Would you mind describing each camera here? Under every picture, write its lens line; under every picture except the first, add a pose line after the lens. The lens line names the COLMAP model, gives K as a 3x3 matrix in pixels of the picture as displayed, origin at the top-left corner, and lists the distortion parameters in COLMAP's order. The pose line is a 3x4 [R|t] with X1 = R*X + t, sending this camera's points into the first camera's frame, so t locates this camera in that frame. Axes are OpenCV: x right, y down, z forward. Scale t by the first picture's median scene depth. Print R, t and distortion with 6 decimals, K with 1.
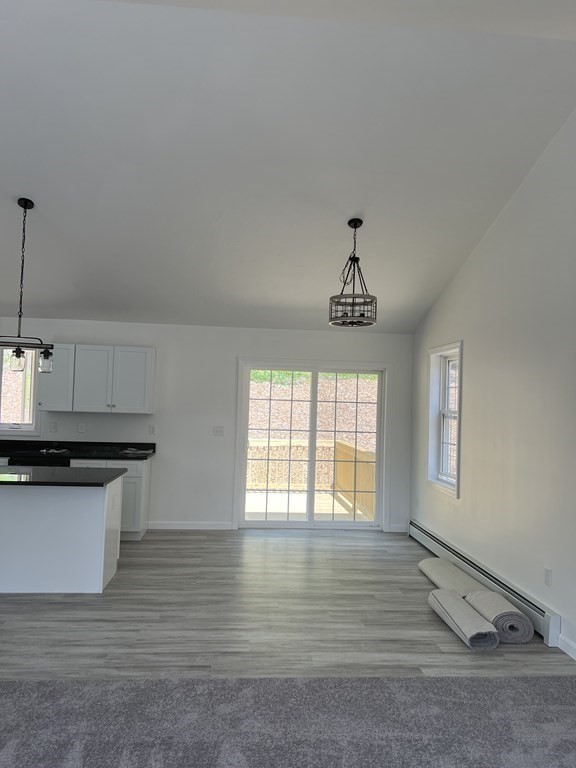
lens RADIAL K [[580.6, 0, 286.8], [0, 580.6, 383.1], [0, 0, 1]] dist [0.030366, -0.029408]
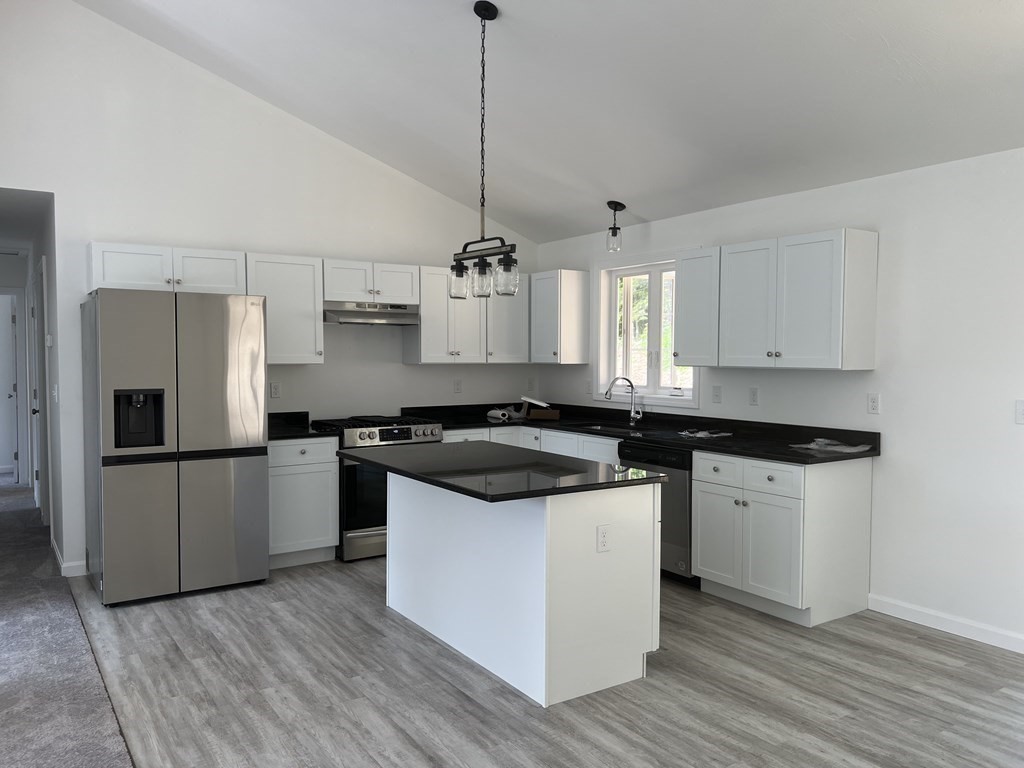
lens RADIAL K [[774.2, 0, 511.3], [0, 774.2, 388.7], [0, 0, 1]] dist [0.030366, -0.029408]
pose [[0.483280, 0.011973, -0.875384, 0.242306], [0.040916, 0.998505, 0.036246, 0.043640], [0.874509, -0.053334, 0.482068, 0.581754]]
